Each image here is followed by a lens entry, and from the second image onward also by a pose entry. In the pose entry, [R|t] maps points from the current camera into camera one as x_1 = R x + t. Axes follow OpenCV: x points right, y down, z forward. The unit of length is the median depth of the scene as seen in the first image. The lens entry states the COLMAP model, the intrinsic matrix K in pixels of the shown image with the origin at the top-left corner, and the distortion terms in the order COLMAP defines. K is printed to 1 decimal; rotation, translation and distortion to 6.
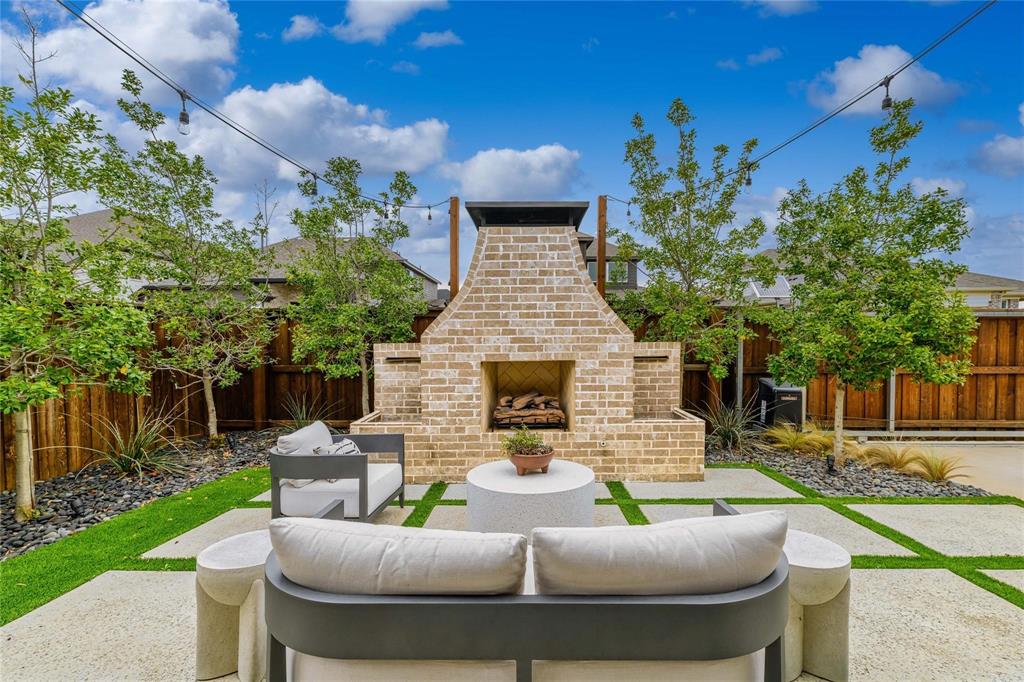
lens RADIAL K [[427.6, 0, 527.5], [0, 427.6, 351.3], [0, 0, 1]] dist [0.000010, -0.000011]
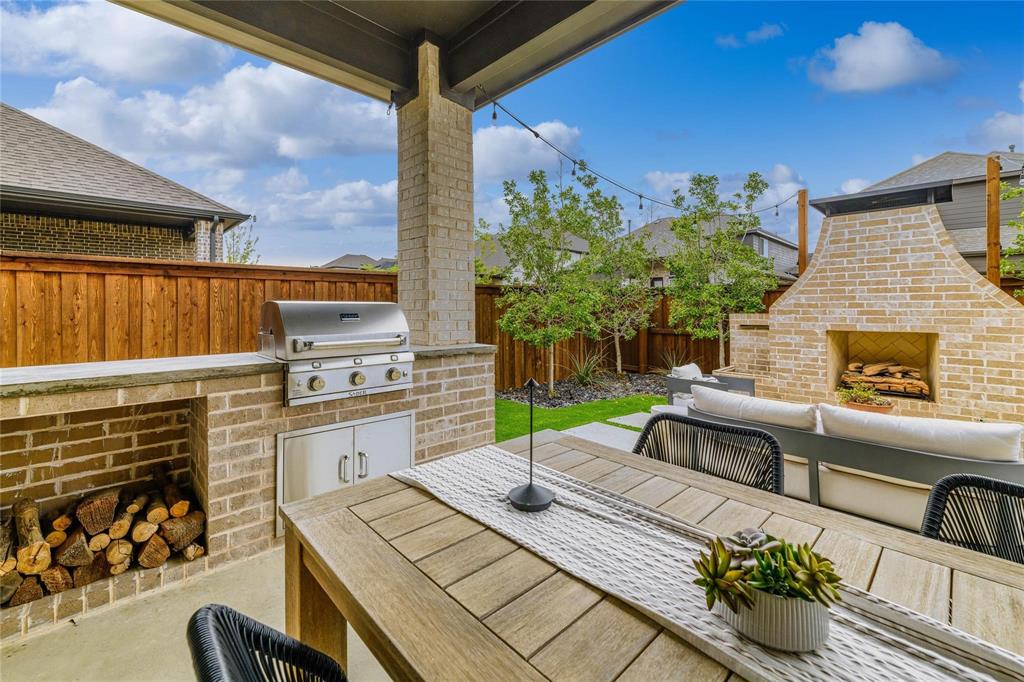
lens RADIAL K [[422.5, 0, 513.9], [0, 422.5, 292.7], [0, 0, 1]] dist [-0.001959, -0.000273]
pose [[0.693639, -0.019760, -0.720052, 0.134313], [-0.028824, 0.998062, -0.055156, 0.009517], [0.719746, 0.059013, 0.691725, -0.436552]]
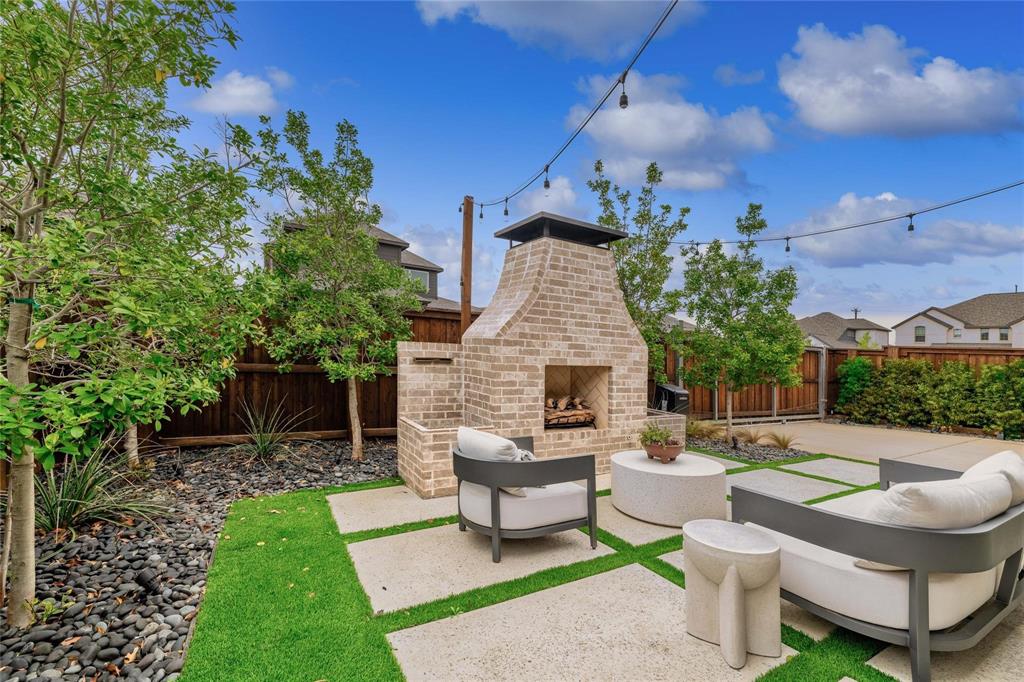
lens RADIAL K [[414.4, 0, 513.9], [0, 414.4, 348.4], [0, 0, 1]] dist [-0.001118, -0.000002]
pose [[0.869138, 0.047839, 0.492250, -0.669564], [-0.036280, 0.998796, -0.033010, 0.019232], [-0.493237, 0.010831, 0.869828, 0.154493]]
